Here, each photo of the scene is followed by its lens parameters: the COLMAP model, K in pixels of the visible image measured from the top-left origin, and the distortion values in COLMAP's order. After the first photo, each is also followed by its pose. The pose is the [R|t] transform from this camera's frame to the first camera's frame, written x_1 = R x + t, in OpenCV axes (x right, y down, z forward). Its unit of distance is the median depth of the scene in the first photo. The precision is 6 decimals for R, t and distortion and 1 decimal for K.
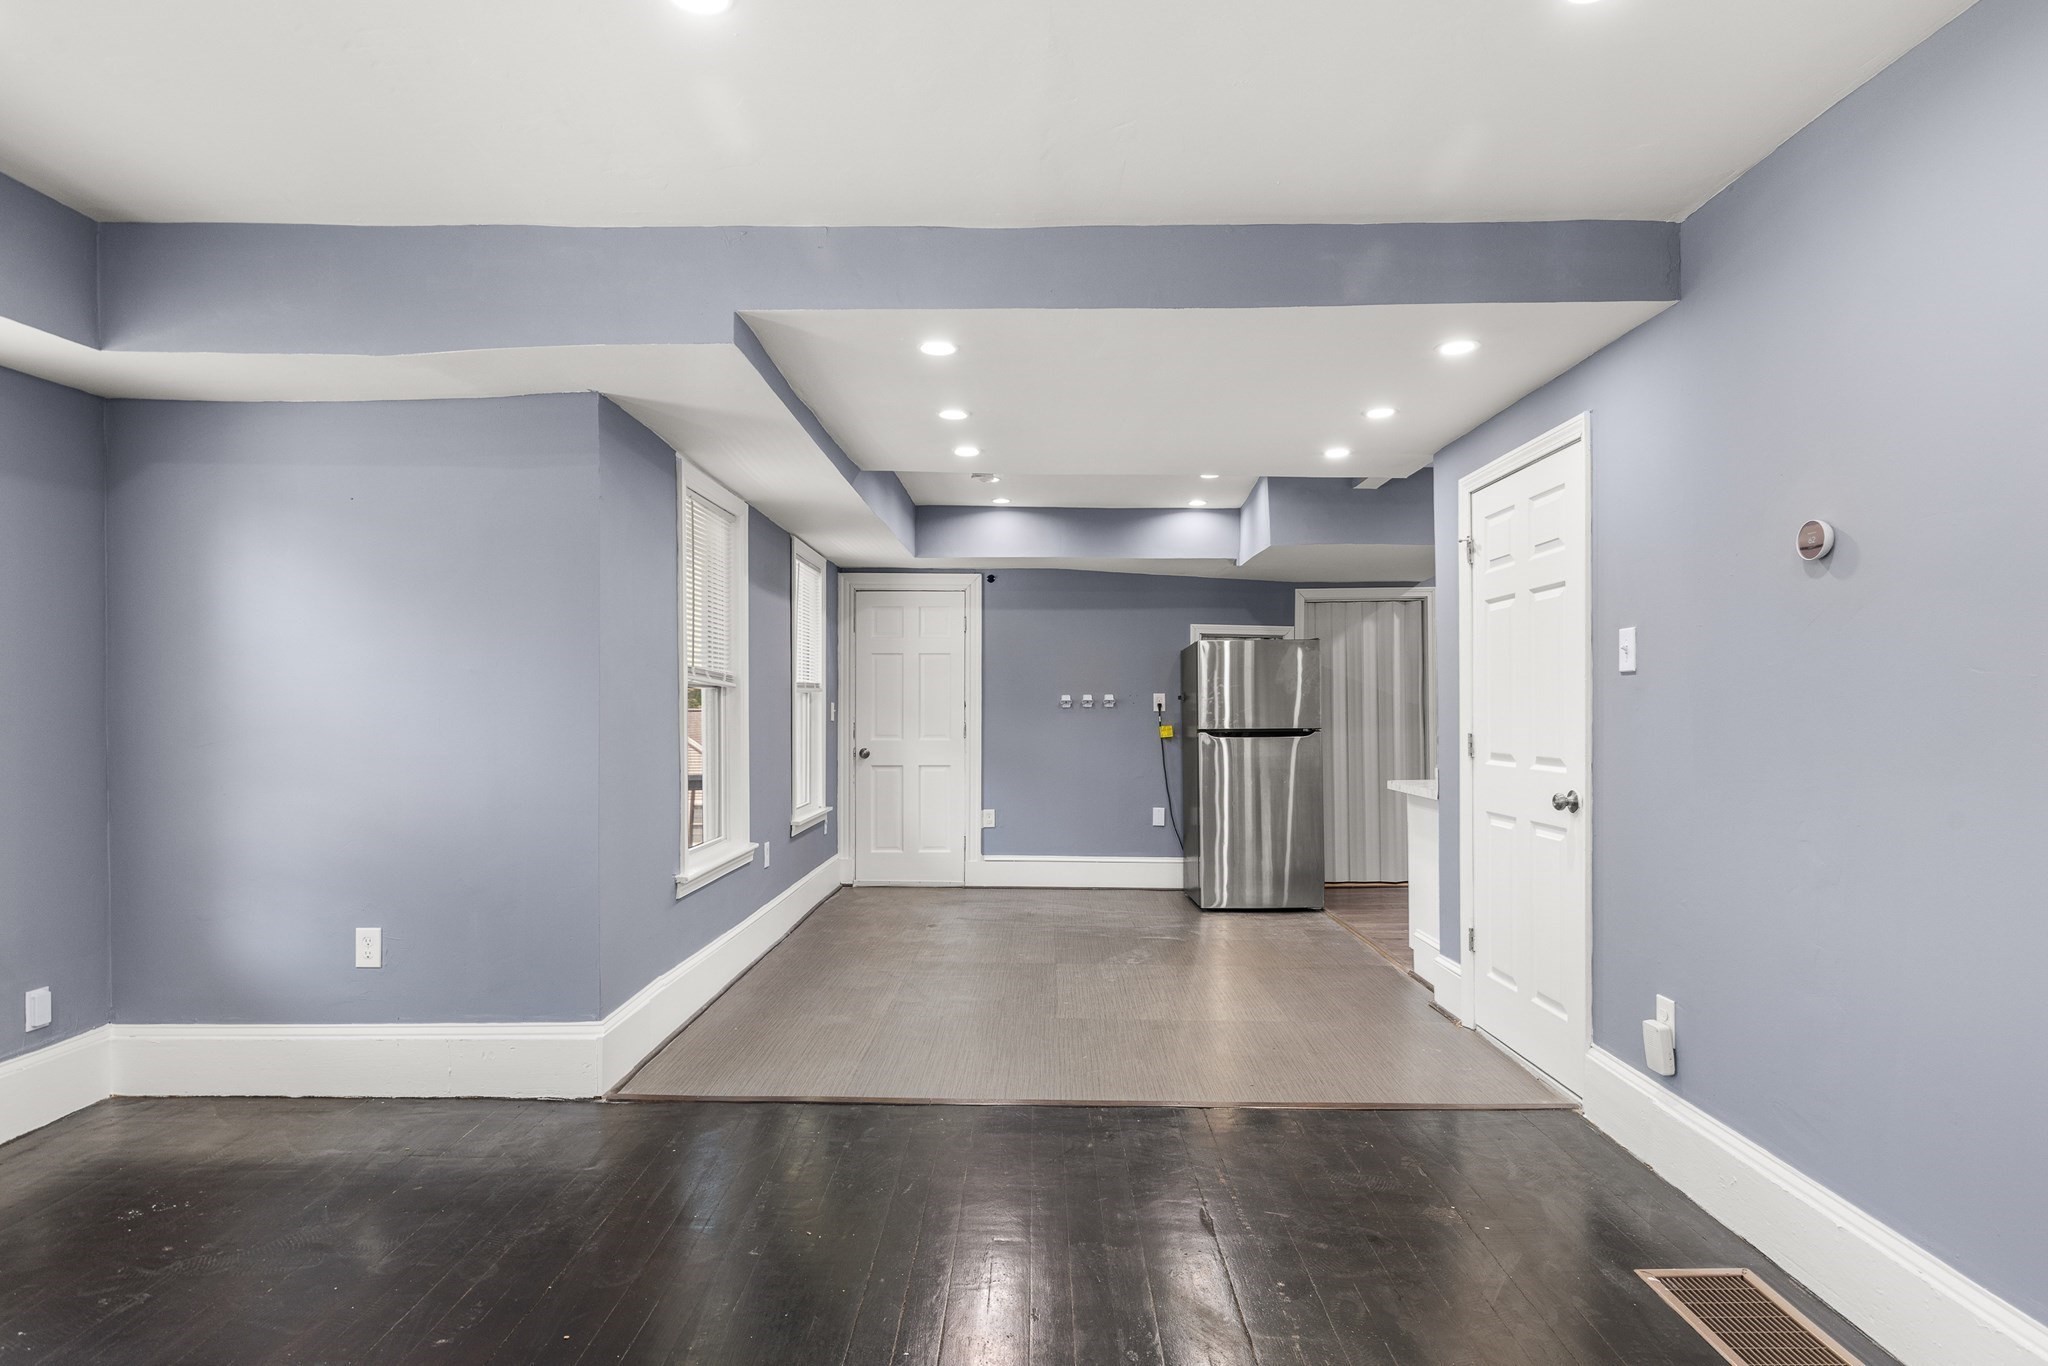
lens RADIAL K [[1066.2, 0, 1025.9], [0, 1066.2, 697.1], [0, 0, 1]] dist [0.002616, 0.000541]
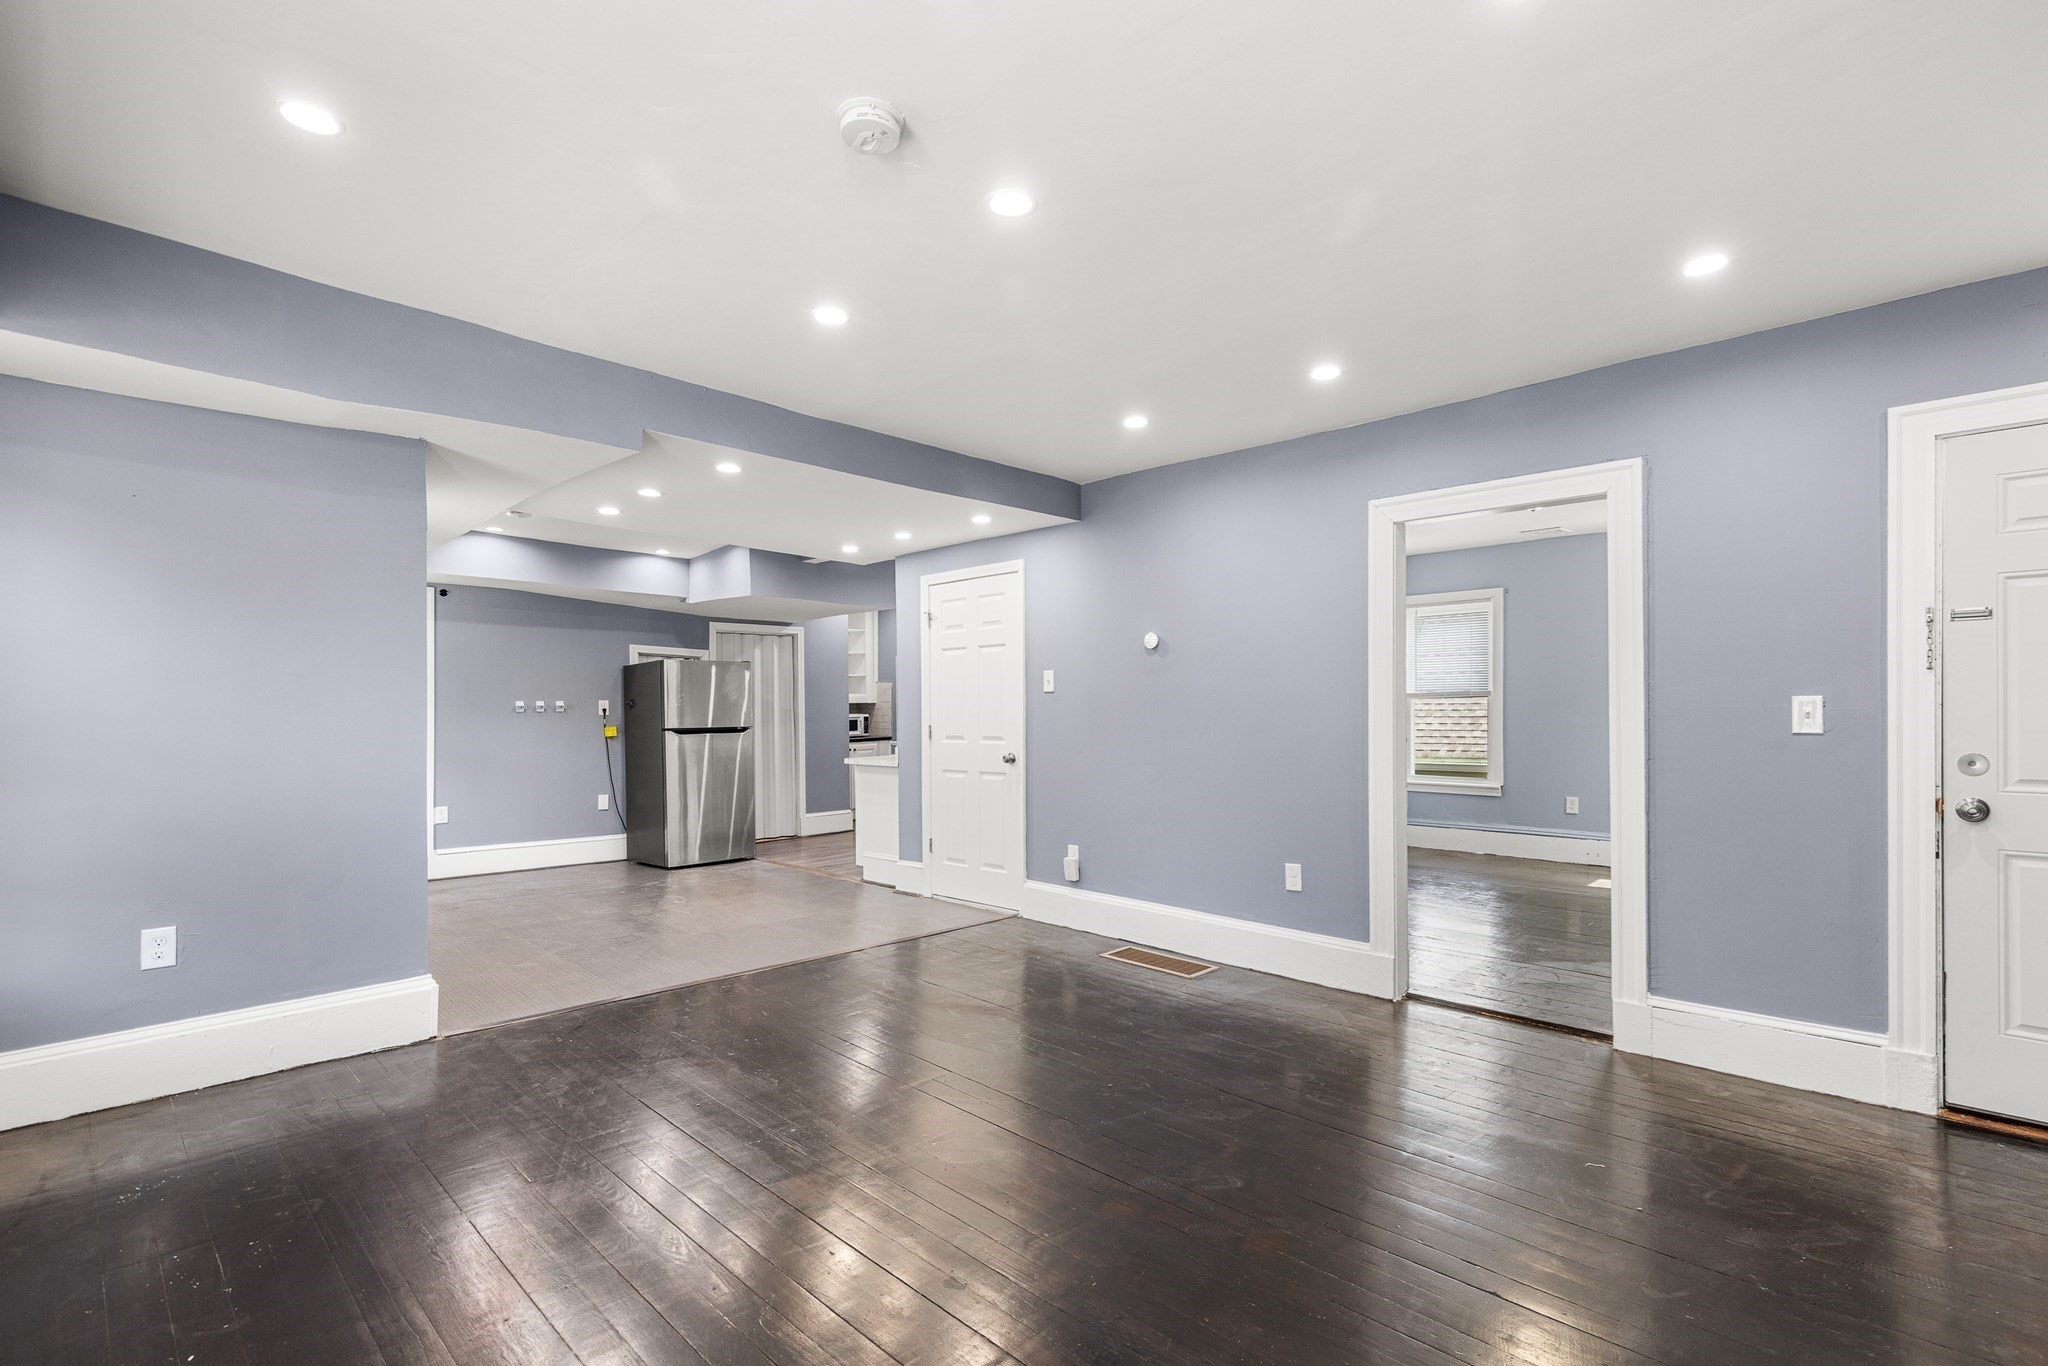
lens RADIAL K [[945.7, 0, 1032.6], [0, 945.7, 694.9], [0, 0, 1]] dist [0.008949, -0.000100]
pose [[0.688960, 0.013376, 0.724676, -0.344231], [-0.004804, 0.999892, -0.013889, 0.003230], [-0.724783, 0.006088, 0.688950, -0.101676]]
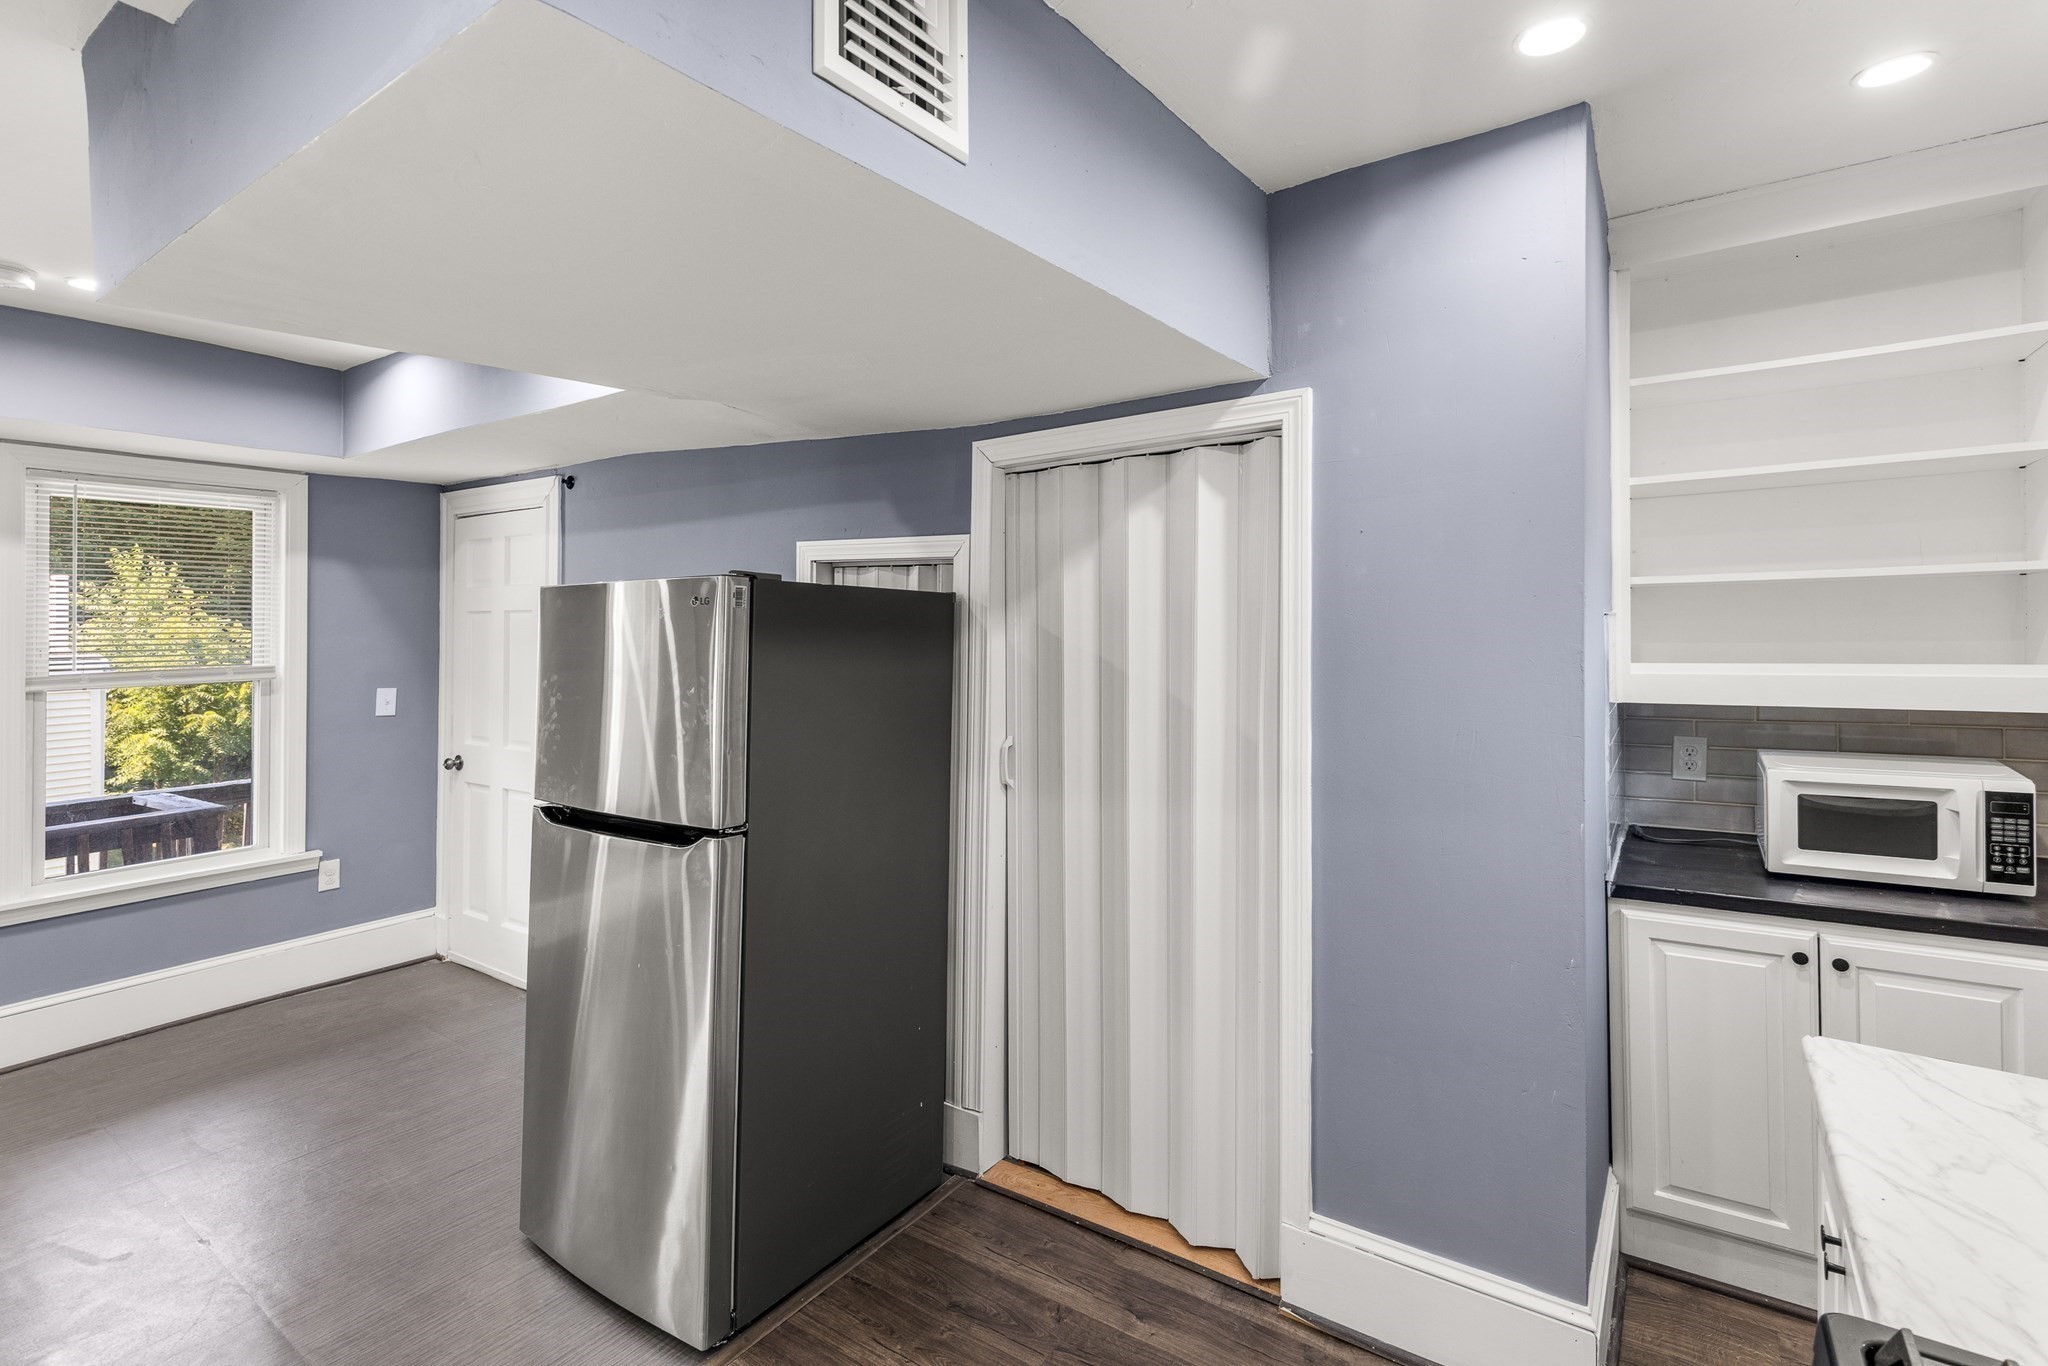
lens RADIAL K [[945.7, 0, 1046.7], [0, 945.7, 646.5], [0, 0, 1]] dist [0.008949, -0.000100]
pose [[0.833381, 0.008629, -0.552631, 0.516368], [0.002513, 0.999809, 0.019400, -0.032565], [0.552693, -0.017556, 0.833200, 0.769318]]
